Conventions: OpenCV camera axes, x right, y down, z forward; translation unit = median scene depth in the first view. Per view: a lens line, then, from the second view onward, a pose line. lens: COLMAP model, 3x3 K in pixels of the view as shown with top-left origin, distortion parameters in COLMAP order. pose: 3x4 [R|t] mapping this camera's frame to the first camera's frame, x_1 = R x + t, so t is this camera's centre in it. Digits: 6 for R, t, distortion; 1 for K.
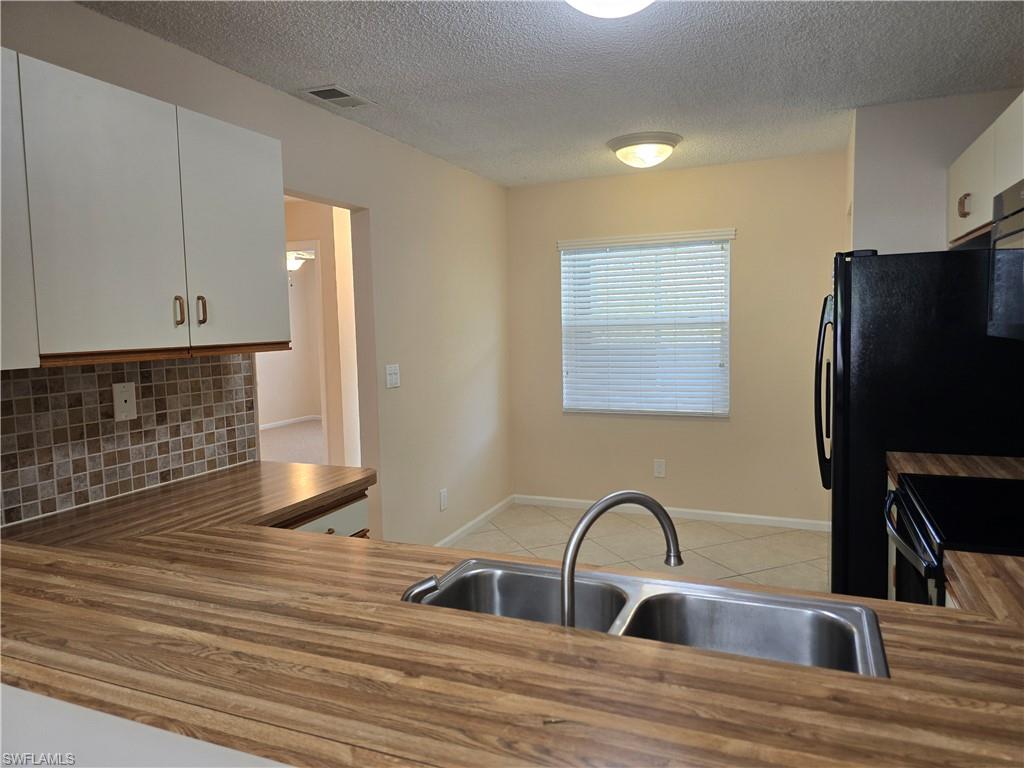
lens RADIAL K [[695.9, 0, 512.1], [0, 695.9, 383.6], [0, 0, 1]] dist [0.075327, -0.076134]
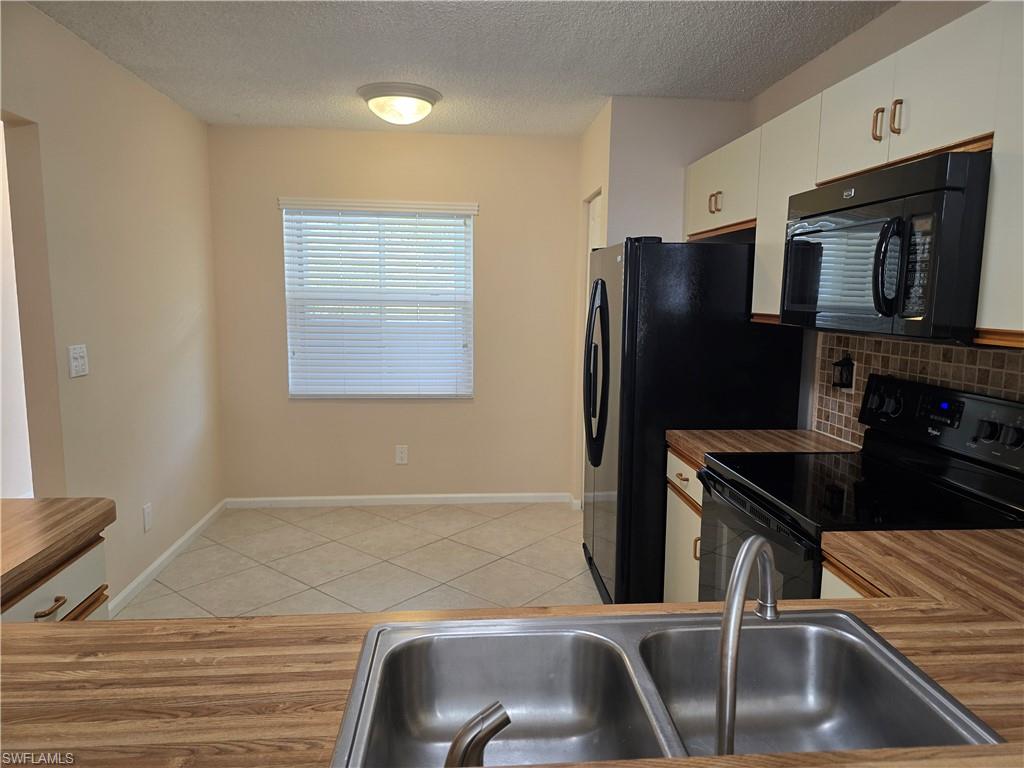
lens RADIAL K [[697.9, 0, 517.9], [0, 697.9, 392.0], [0, 0, 1]] dist [0.068620, -0.077647]
pose [[0.881643, -0.030551, 0.470926, -0.100297], [0.007955, 0.998723, 0.049899, -0.009732], [-0.471849, -0.040247, 0.880760, 0.113425]]
